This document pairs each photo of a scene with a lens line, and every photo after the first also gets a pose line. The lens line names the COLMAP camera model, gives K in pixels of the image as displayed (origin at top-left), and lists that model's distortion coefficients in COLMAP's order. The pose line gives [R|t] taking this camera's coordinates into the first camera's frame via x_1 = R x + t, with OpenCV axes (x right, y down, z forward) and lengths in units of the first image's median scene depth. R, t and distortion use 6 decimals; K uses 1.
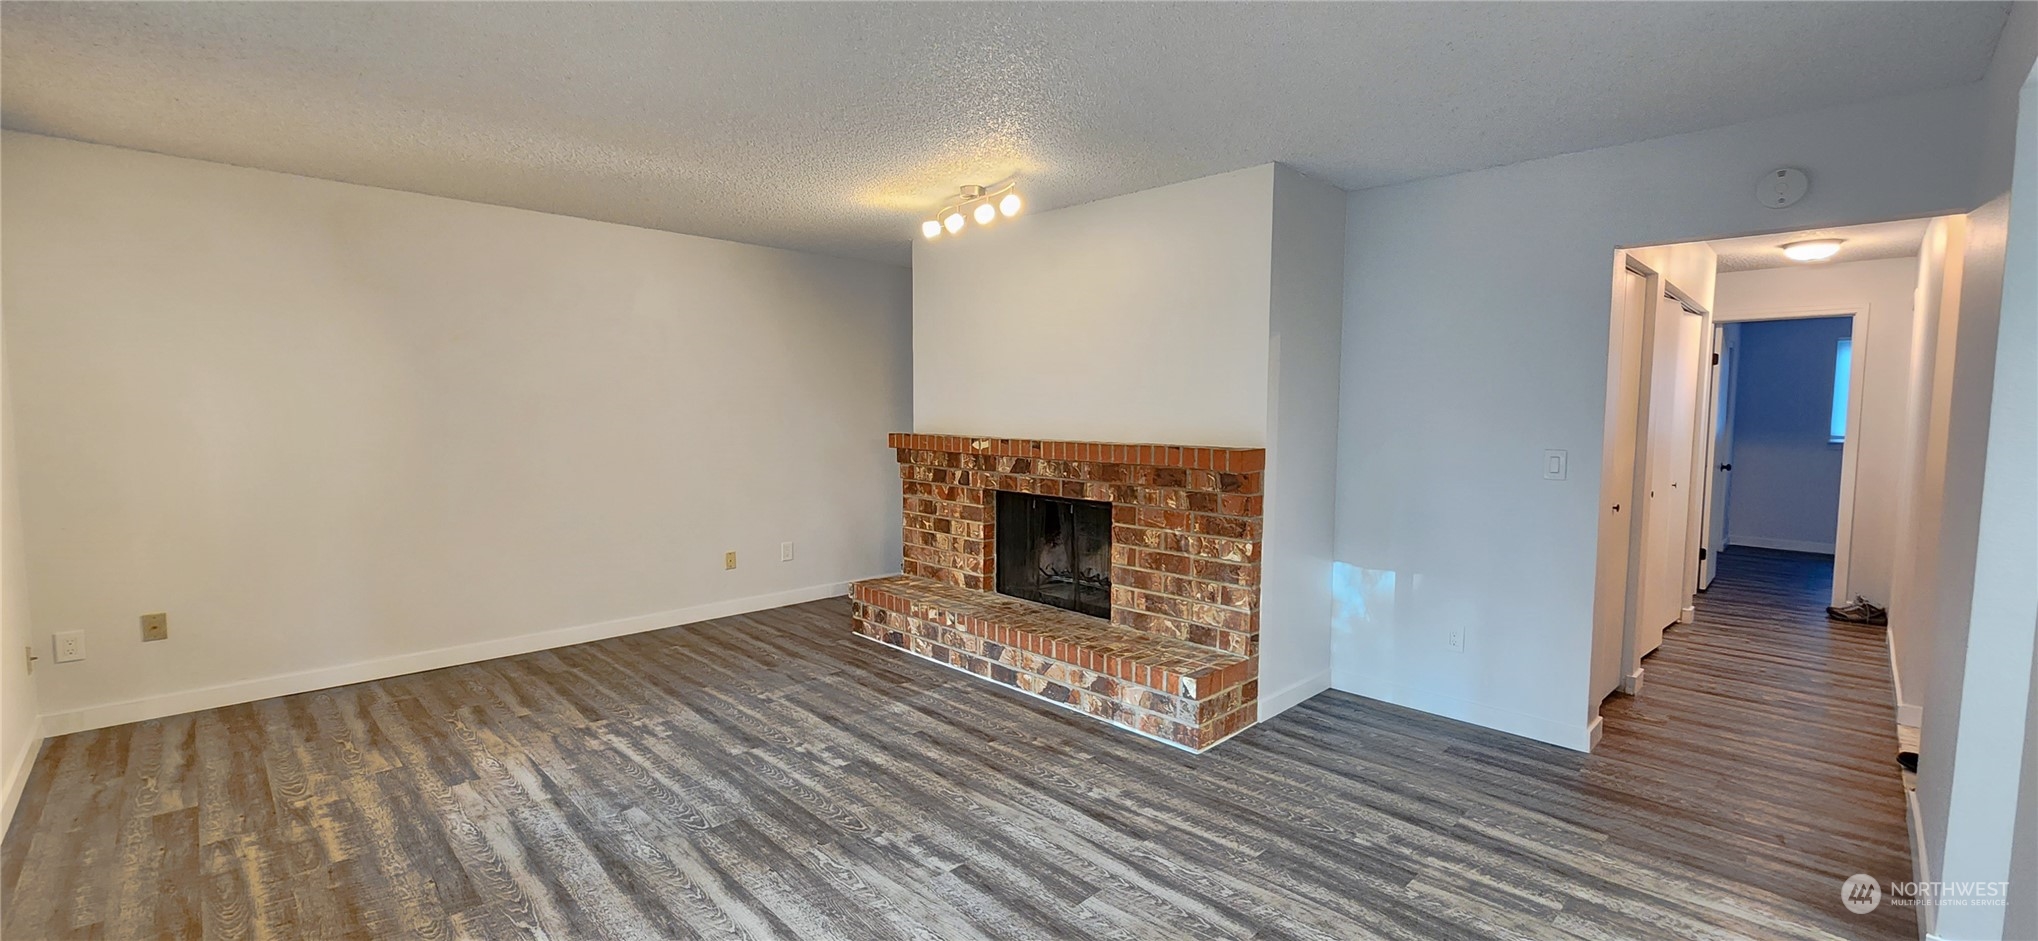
lens RADIAL K [[827.2, 0, 1022.1], [0, 827.2, 475.4], [0, 0, 1]] dist [-0.001131, 0.000218]
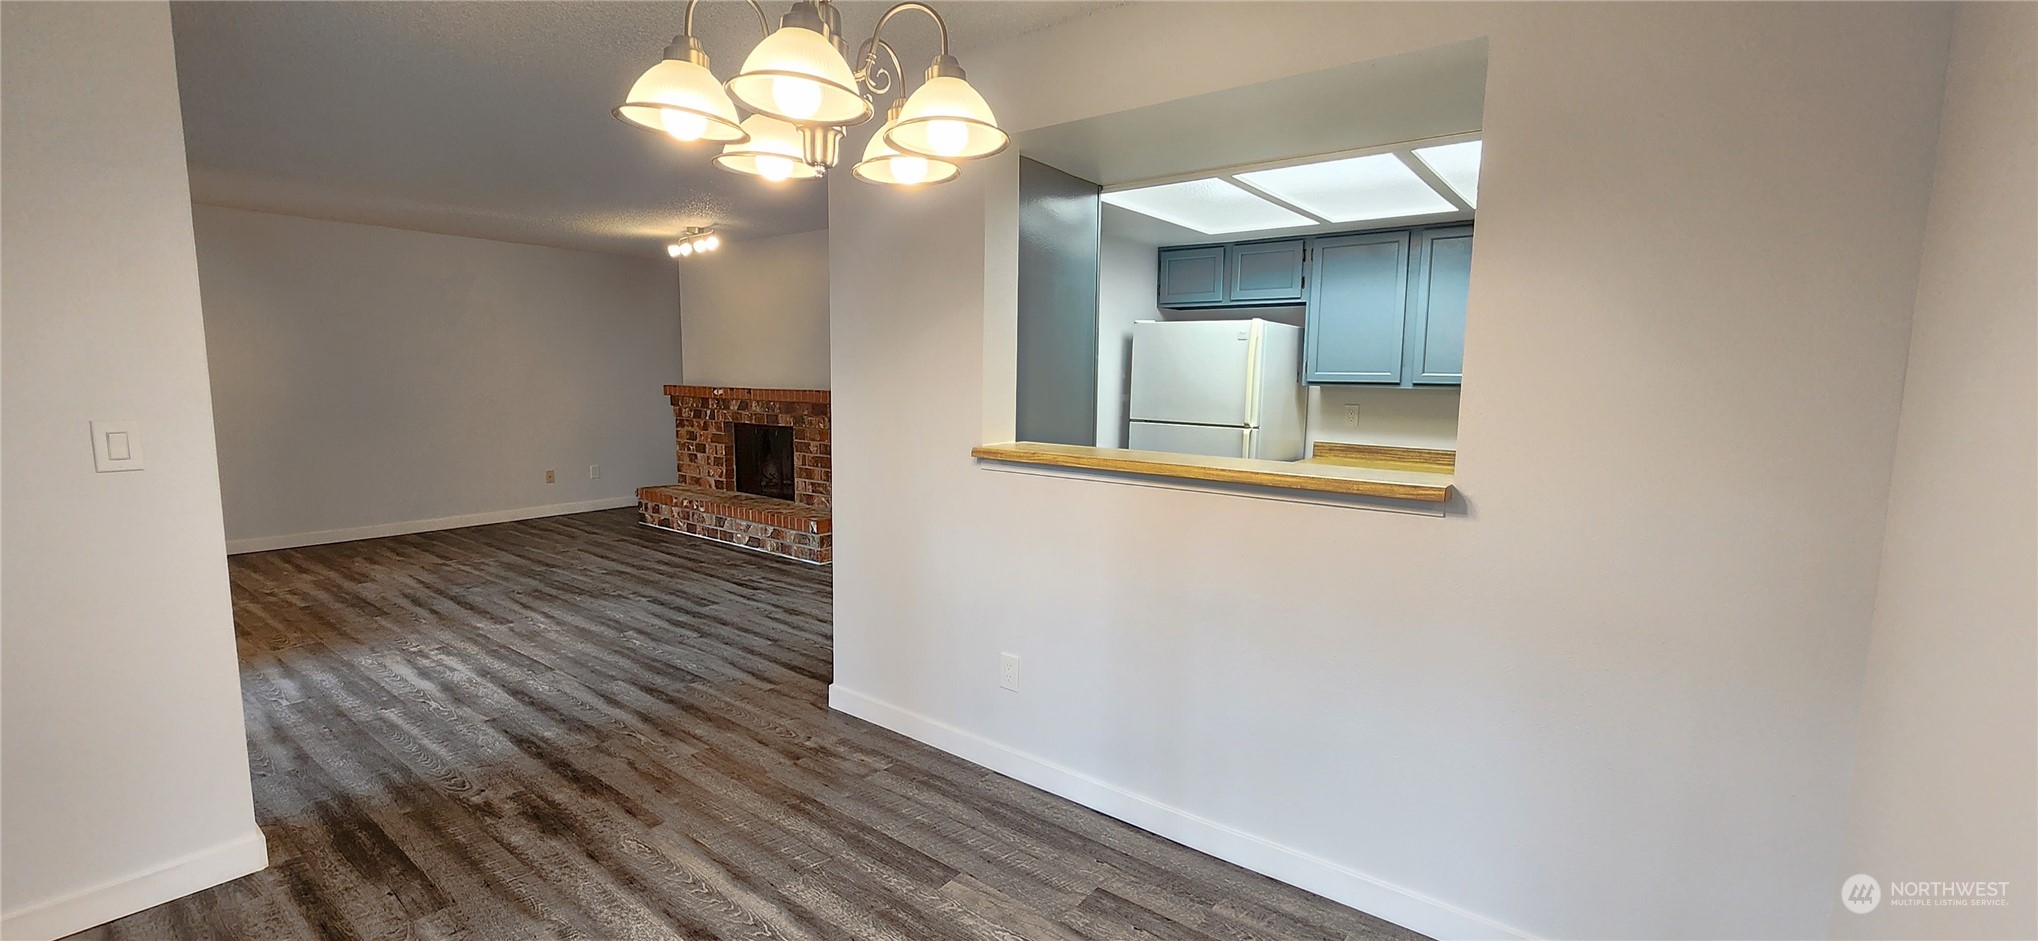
lens RADIAL K [[827.2, 0, 1017.6], [0, 827.2, 474.2], [0, 0, 1]] dist [-0.001131, 0.000218]
pose [[0.991132, -0.010000, 0.132504, 0.342392], [0.004548, 0.999133, 0.041386, 0.063008], [-0.132803, -0.040416, 0.990318, -0.680732]]
